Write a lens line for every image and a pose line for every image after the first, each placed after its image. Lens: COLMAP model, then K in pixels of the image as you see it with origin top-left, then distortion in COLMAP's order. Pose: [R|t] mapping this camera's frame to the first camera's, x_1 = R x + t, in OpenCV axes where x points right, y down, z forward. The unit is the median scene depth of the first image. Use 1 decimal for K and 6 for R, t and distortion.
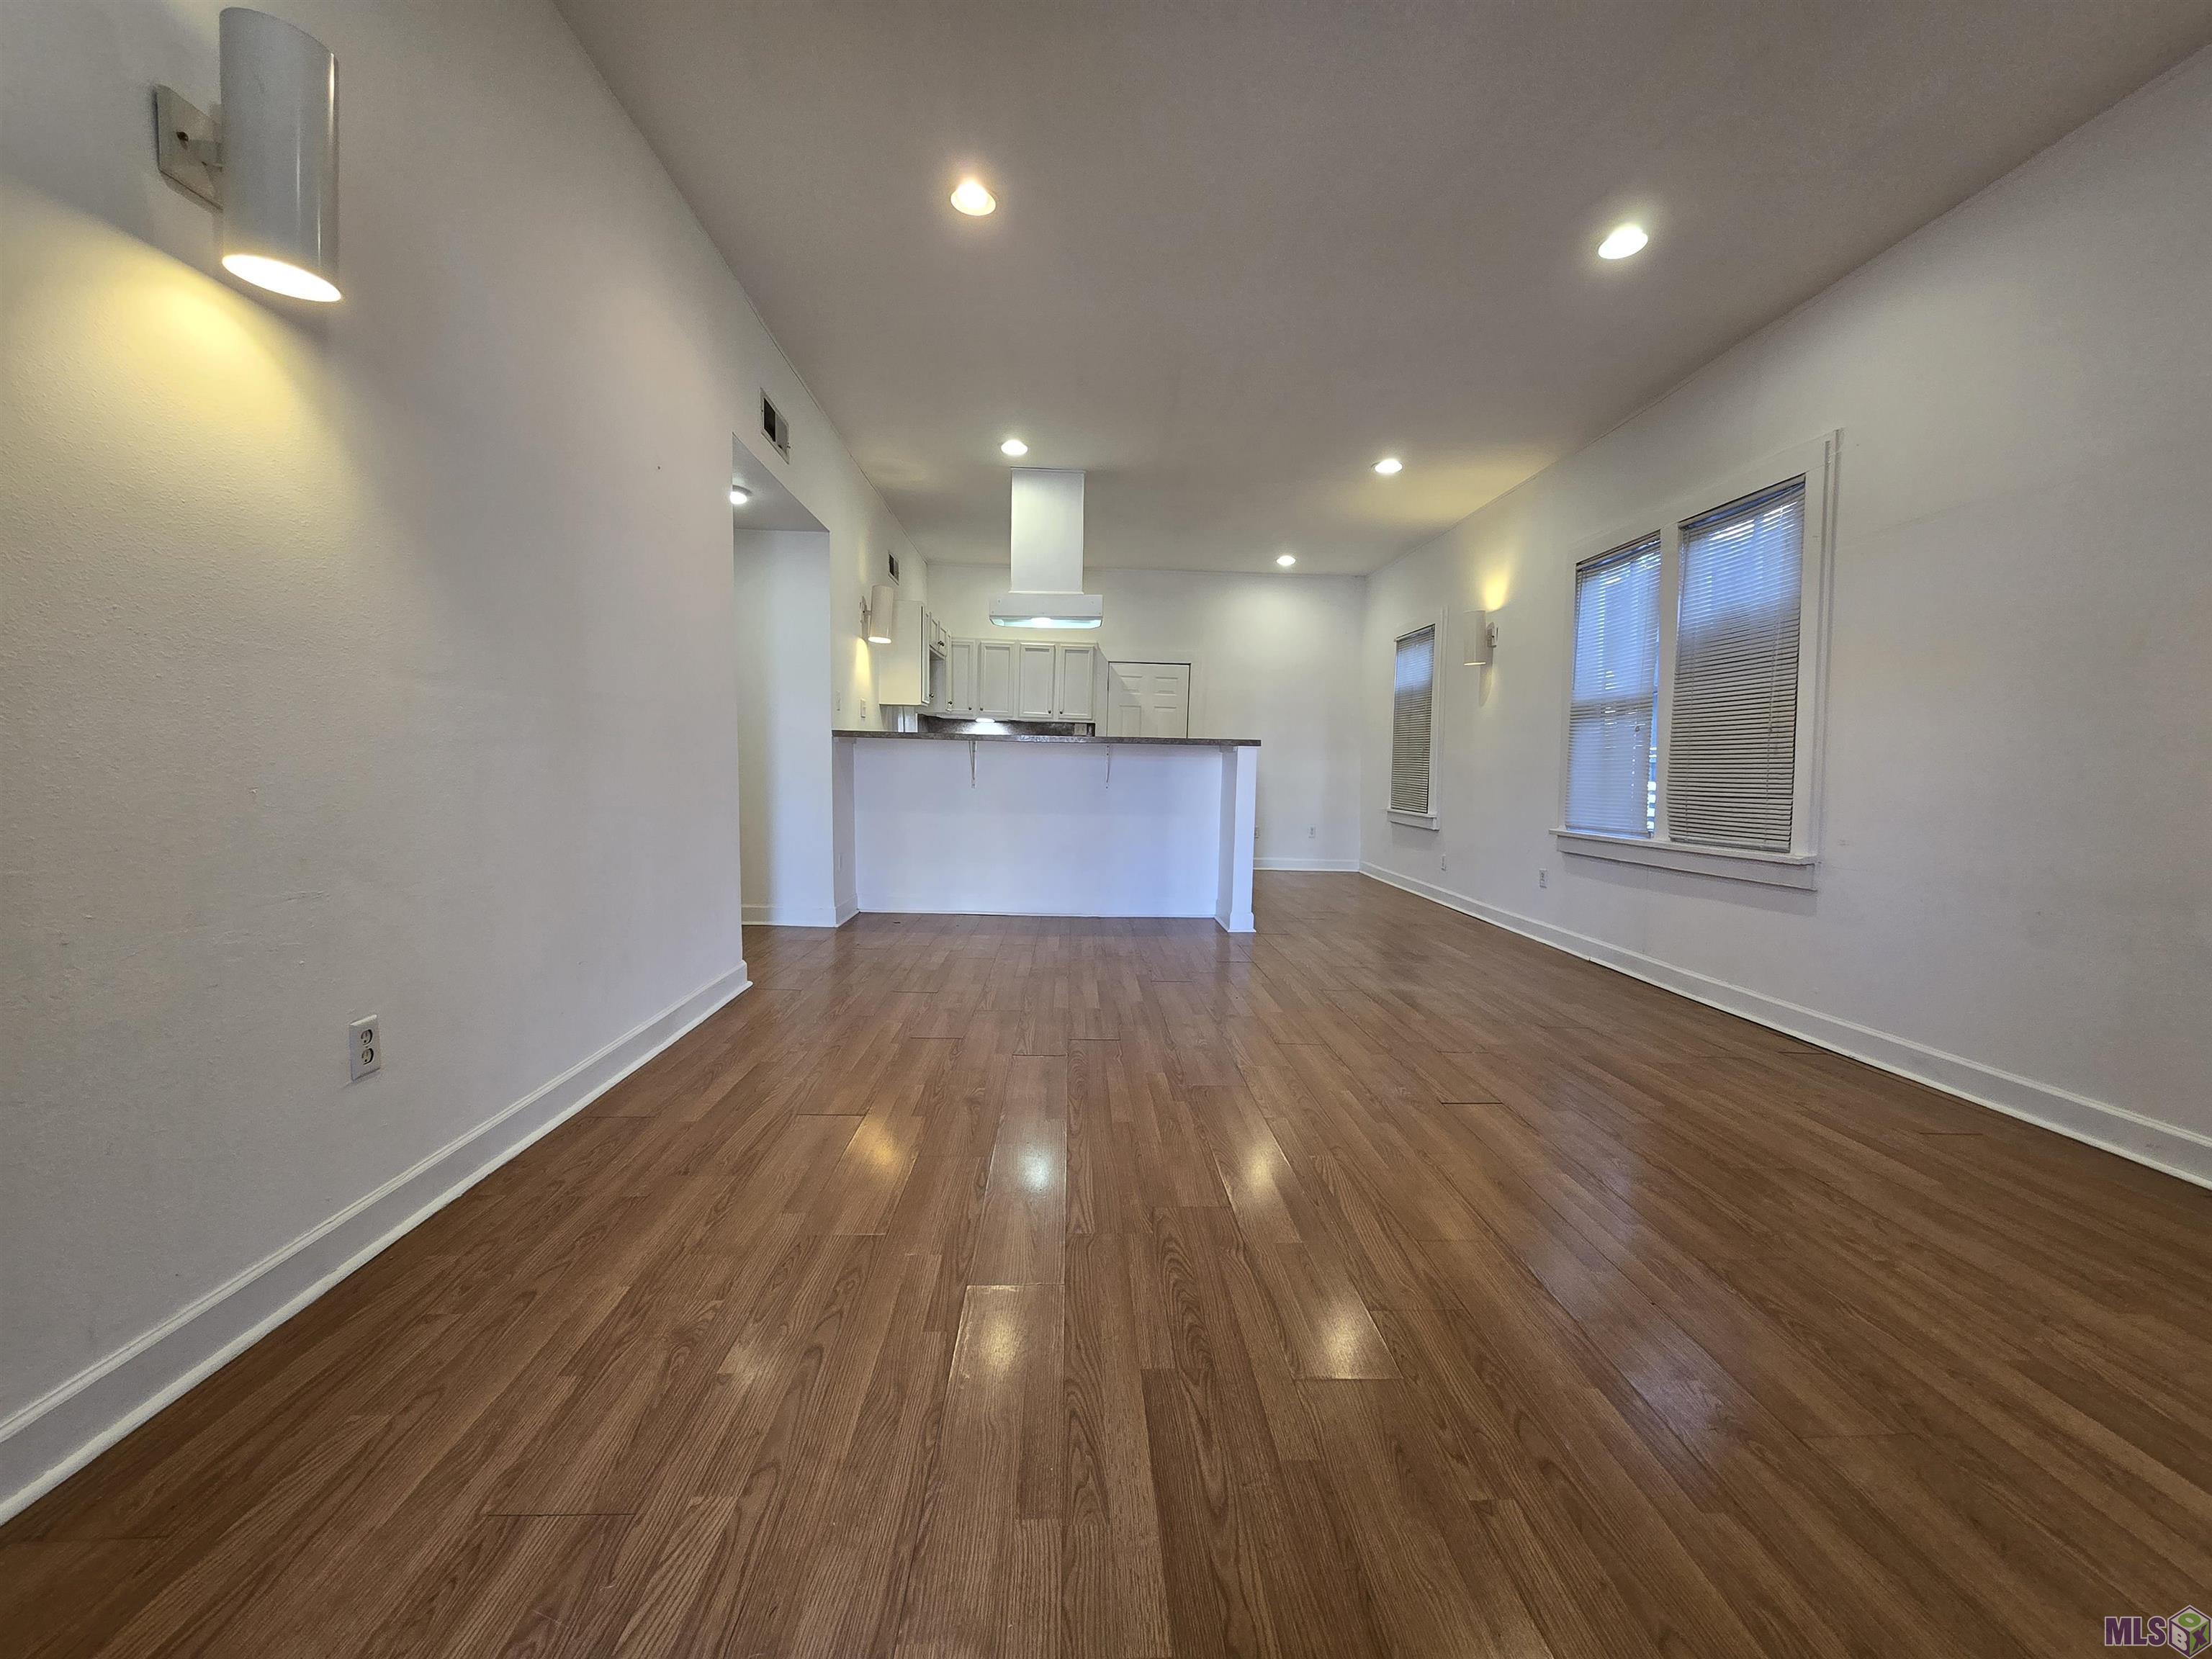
lens RADIAL K [[900.3, 0, 1109.8], [0, 900.3, 840.1], [0, 0, 1]] dist [-0.002200, -0.000364]
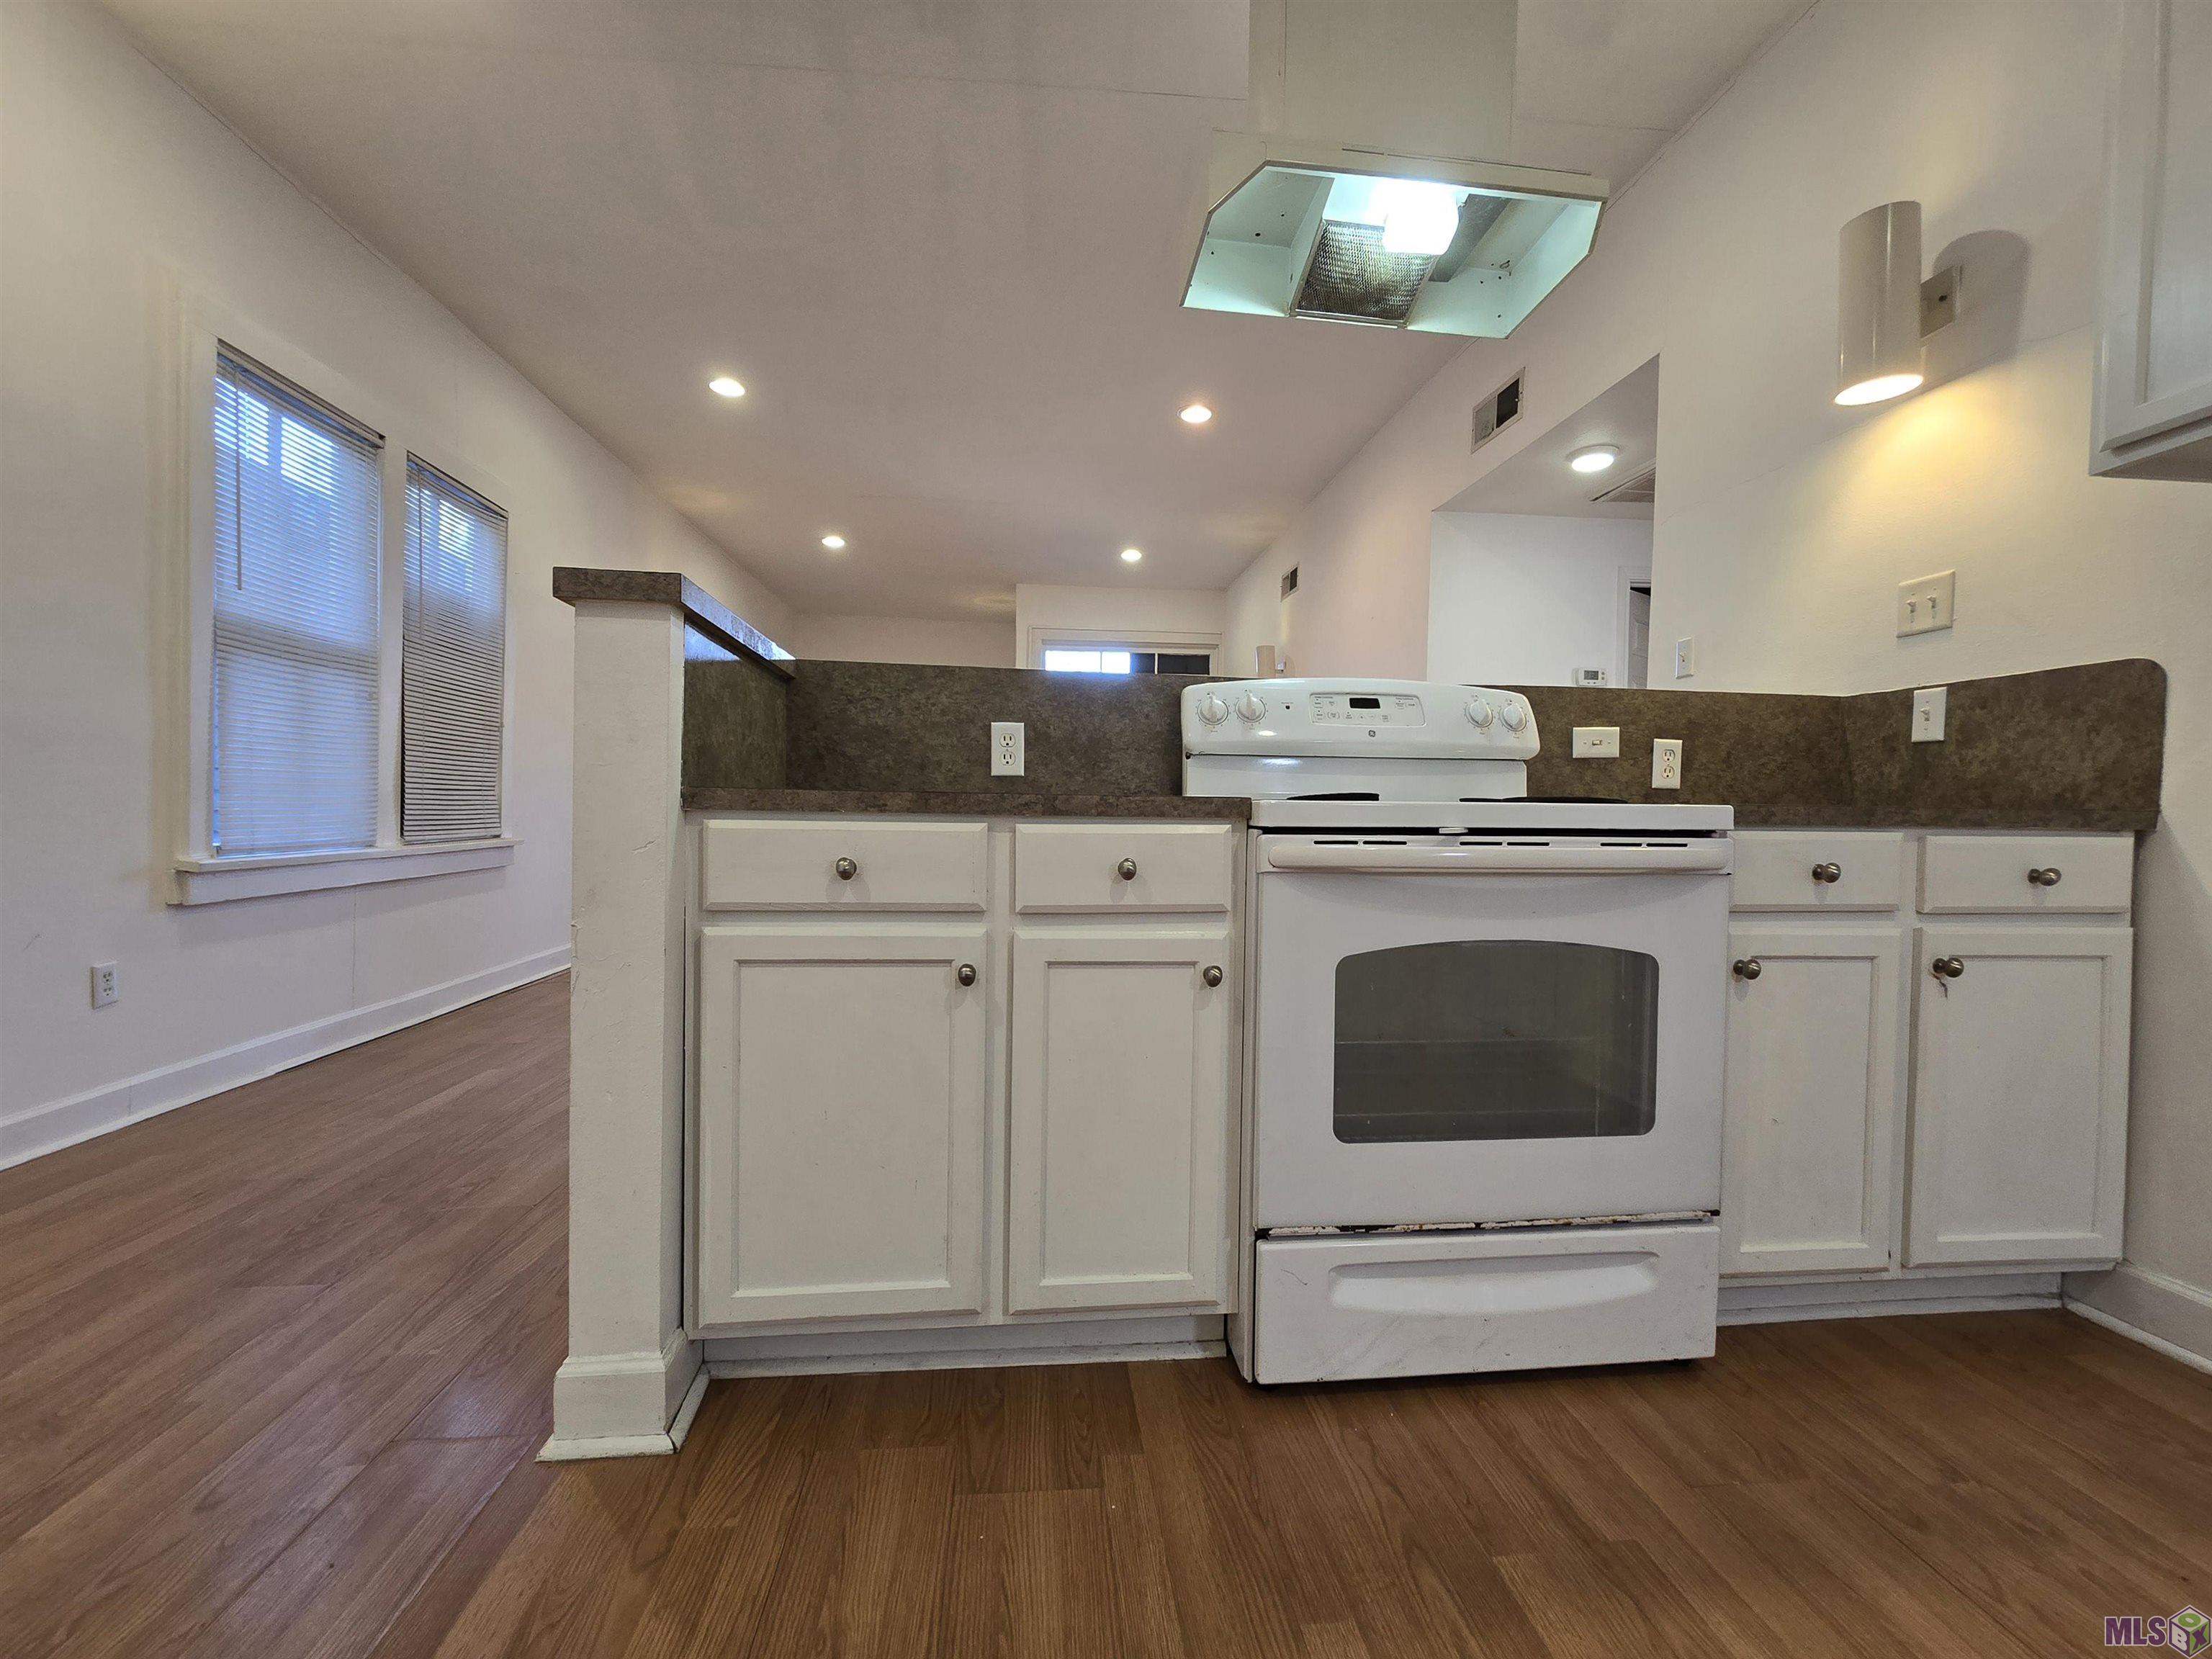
lens RADIAL K [[909.9, 0, 1117.4], [0, 909.9, 843.1], [0, 0, 1]] dist [-0.001033, 0.000016]
pose [[-0.997183, -0.040932, -0.062851, 0.025196], [-0.047884, 0.992391, 0.113430, -0.088036], [0.057730, 0.116120, -0.991556, 1.308186]]
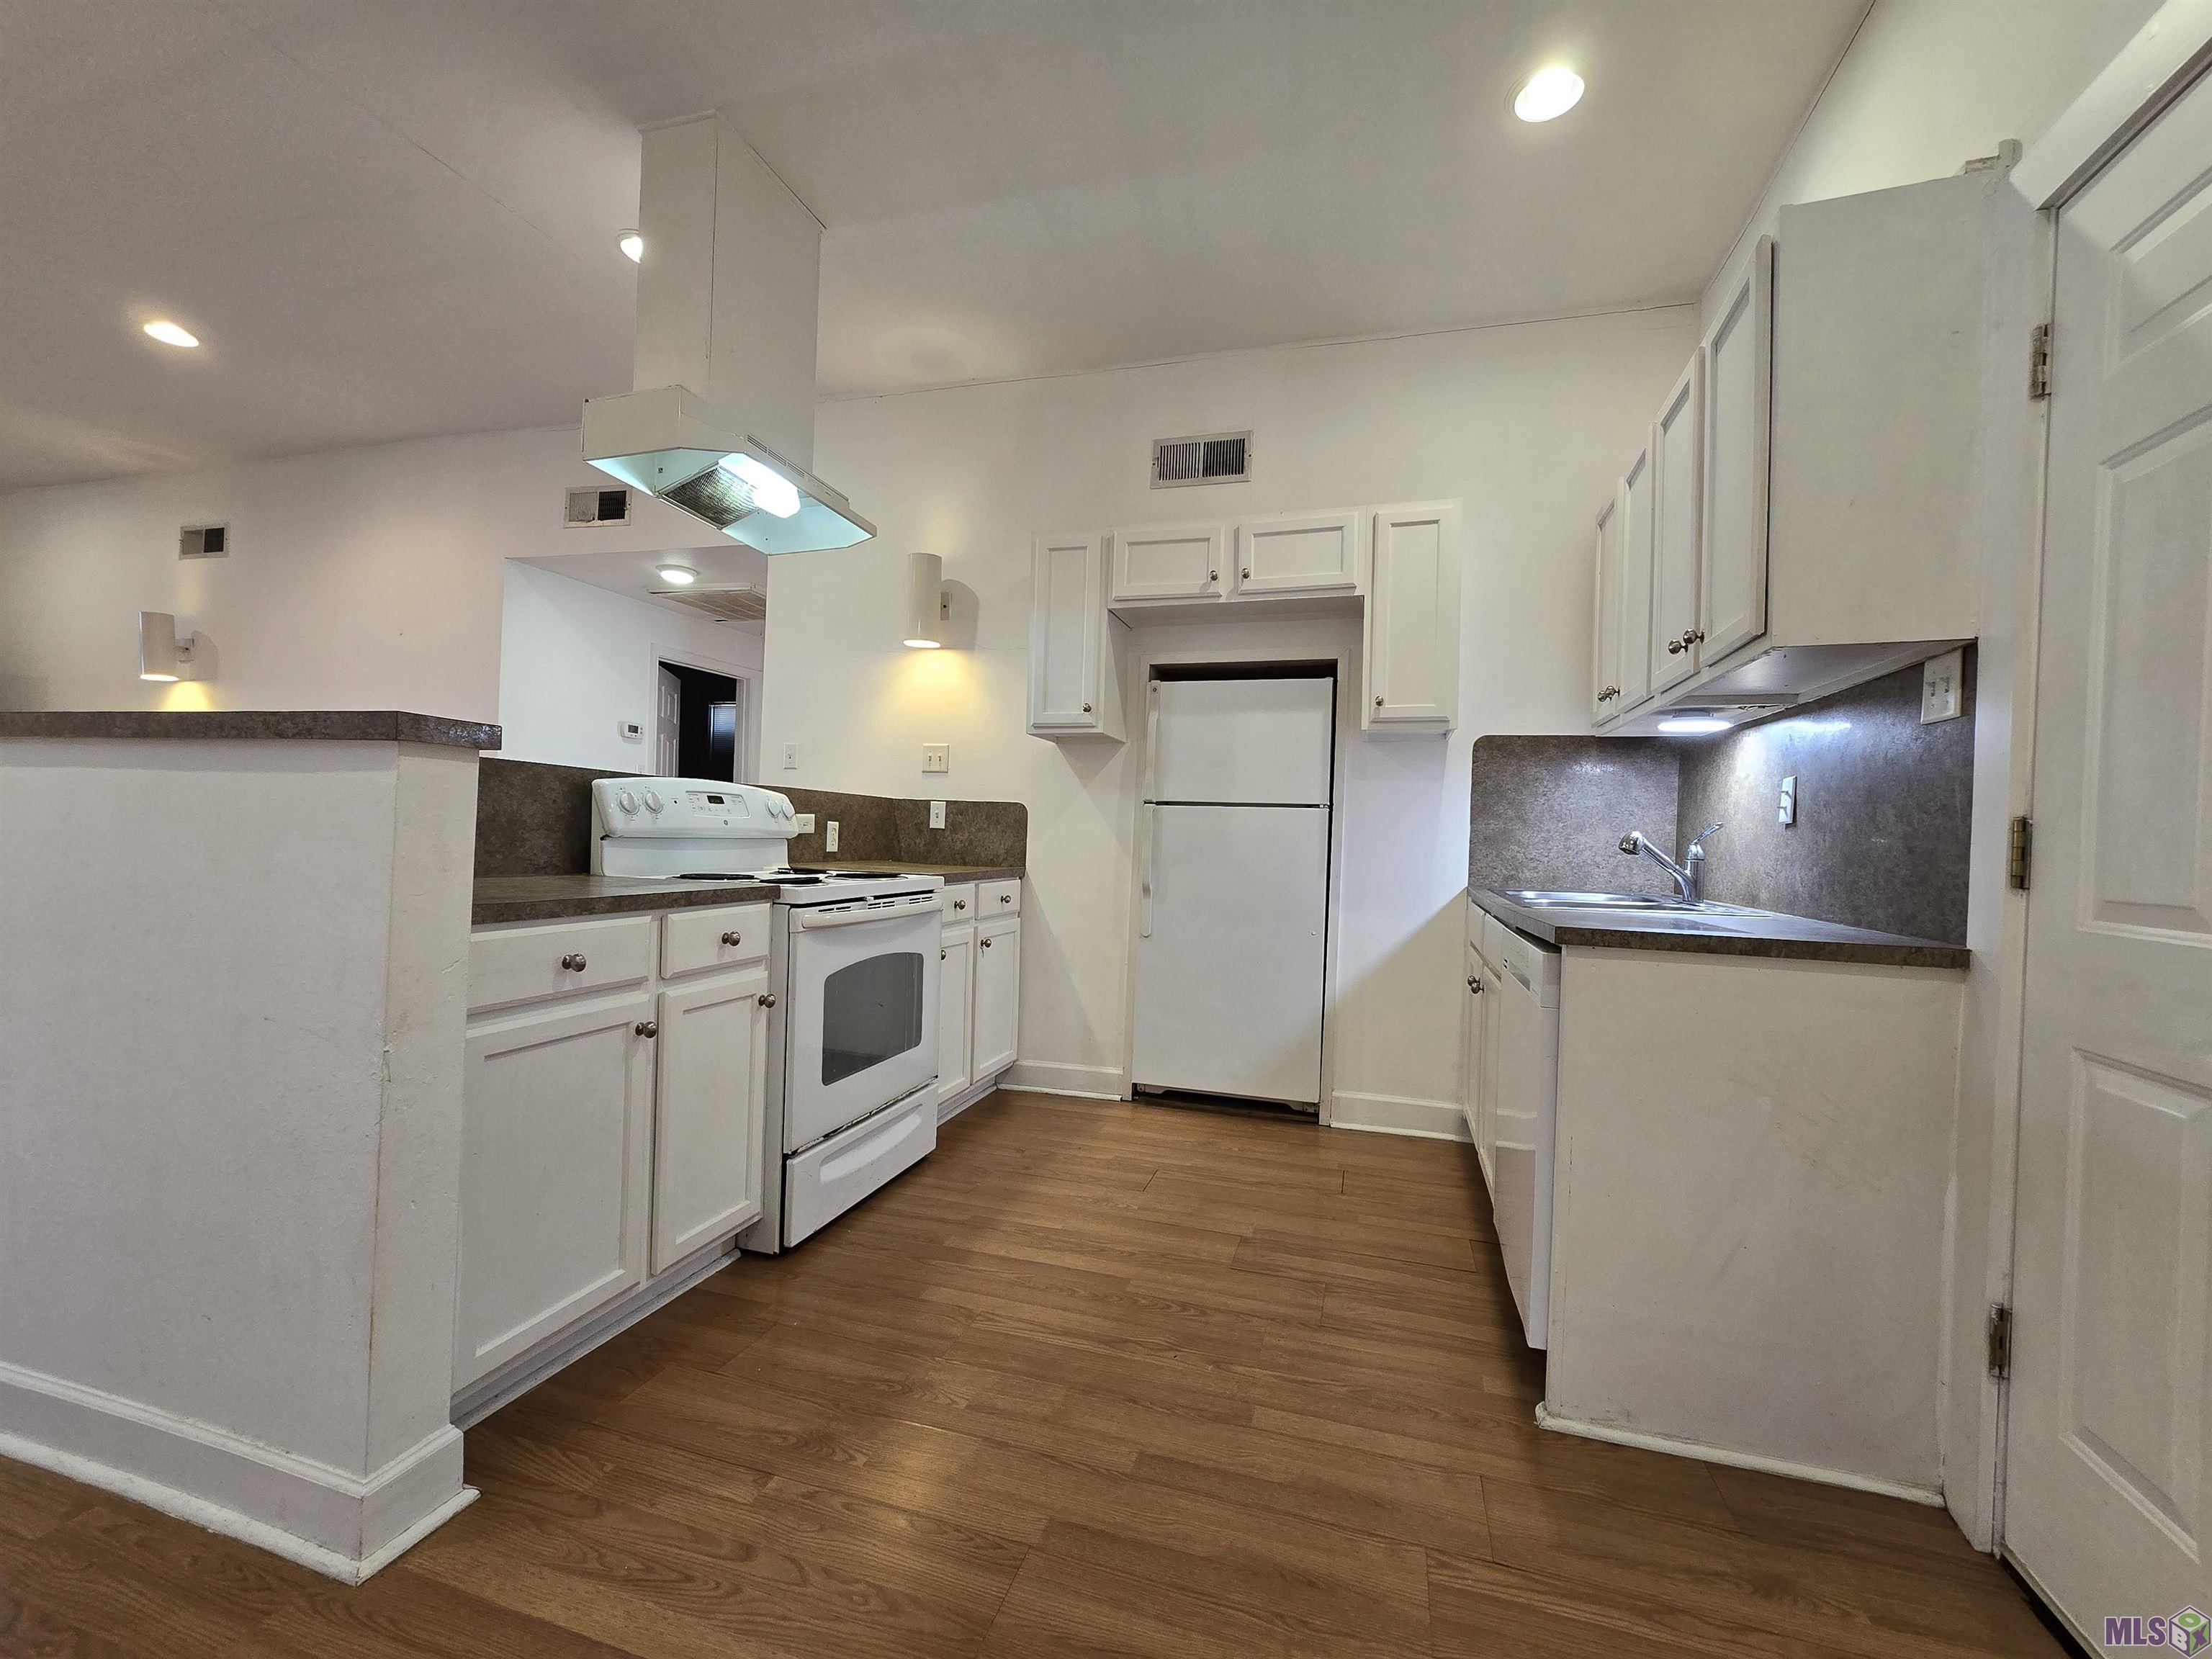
lens RADIAL K [[909.9, 0, 1117.4], [0, 909.9, 843.1], [0, 0, 1]] dist [-0.001033, 0.000016]
pose [[-0.319400, -0.032405, -0.947066, 0.273610], [-0.120604, 0.992678, 0.006708, -0.109727], [0.939914, 0.116362, -0.320969, 1.322756]]
